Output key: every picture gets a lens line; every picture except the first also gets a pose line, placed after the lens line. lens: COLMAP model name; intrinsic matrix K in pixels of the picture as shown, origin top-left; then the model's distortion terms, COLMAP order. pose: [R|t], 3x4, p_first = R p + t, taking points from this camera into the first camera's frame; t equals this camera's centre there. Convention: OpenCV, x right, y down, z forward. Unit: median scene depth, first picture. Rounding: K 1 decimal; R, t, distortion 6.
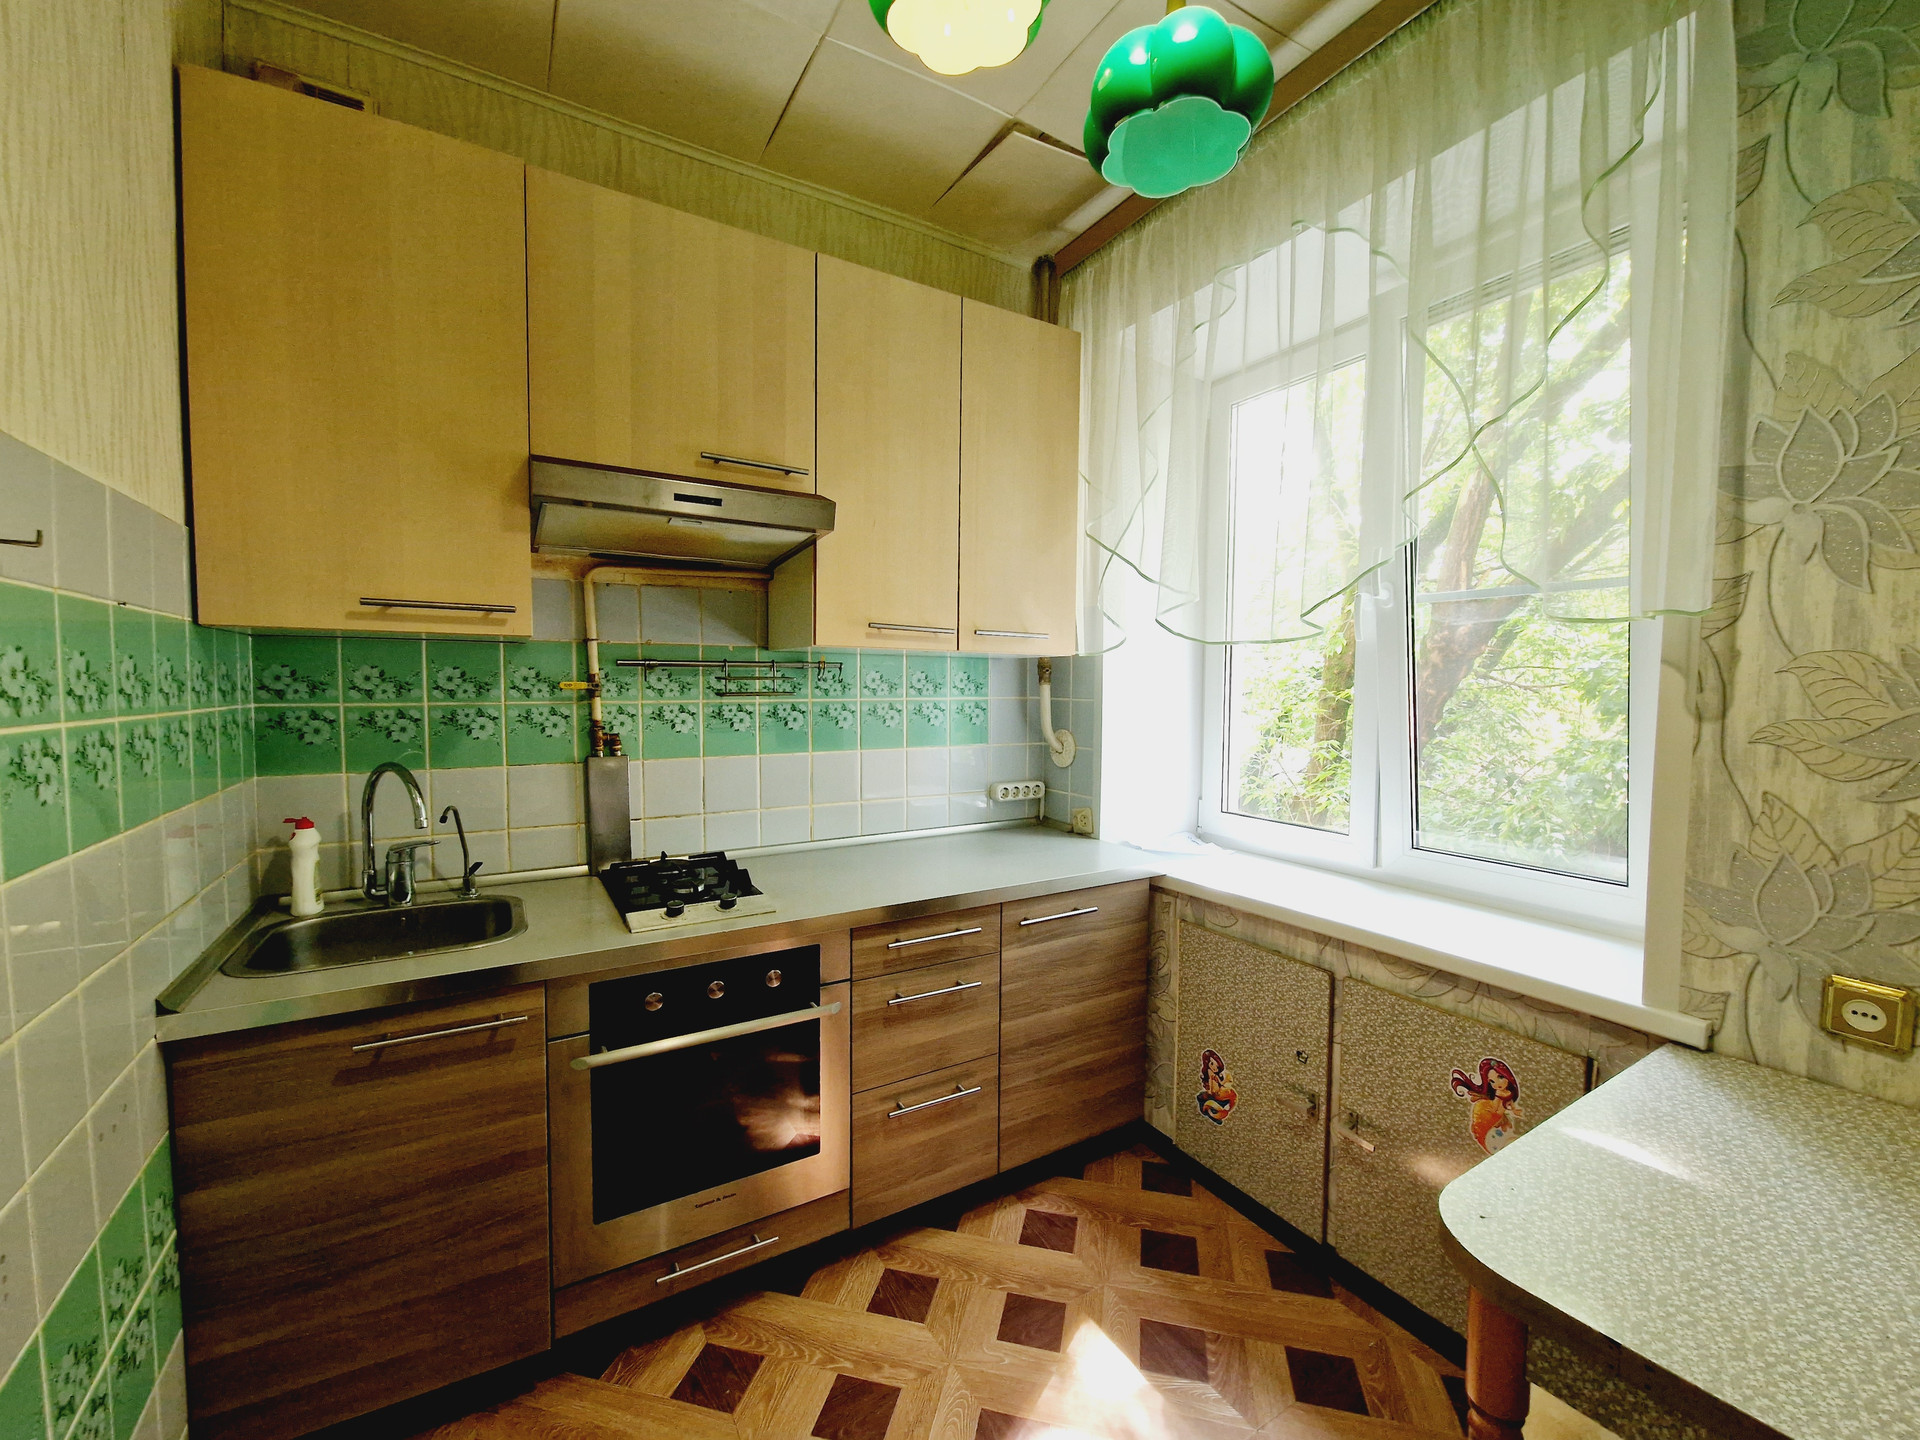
lens RADIAL K [[784.6, 0, 957.4], [0, 784.6, 727.8], [0, 0, 1]] dist [-0.001905, -0.000908]
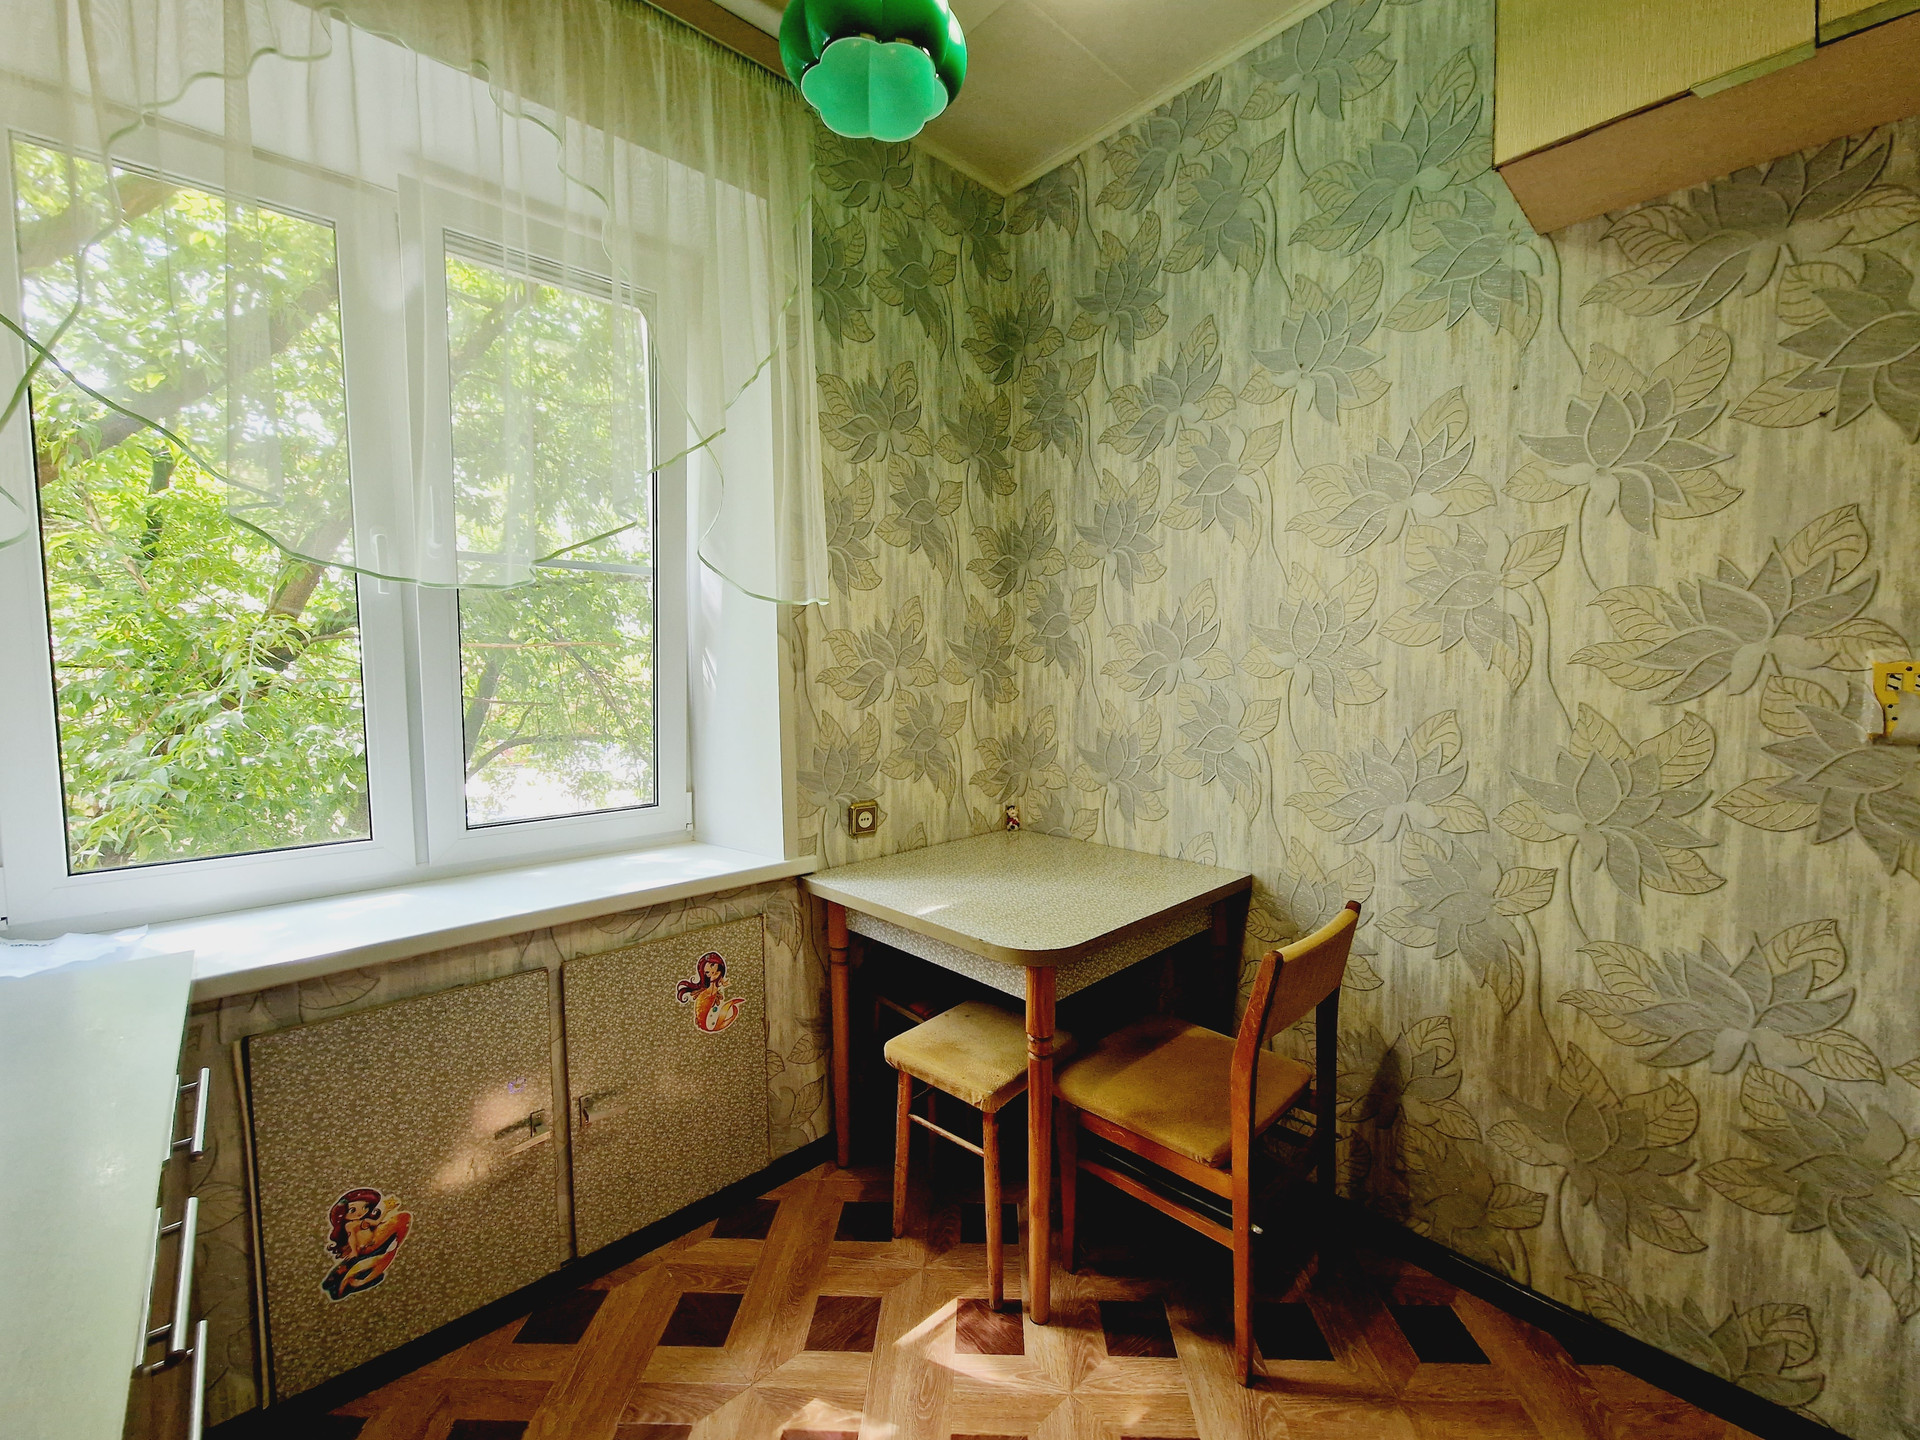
lens RADIAL K [[784.6, 0, 957.4], [0, 784.6, 727.8], [0, 0, 1]] dist [-0.001905, -0.000908]
pose [[-0.211055, -0.072332, 0.974794, -0.552628], [0.059181, 0.994483, 0.086607, -0.009493], [-0.975681, 0.075968, -0.205609, 0.829838]]
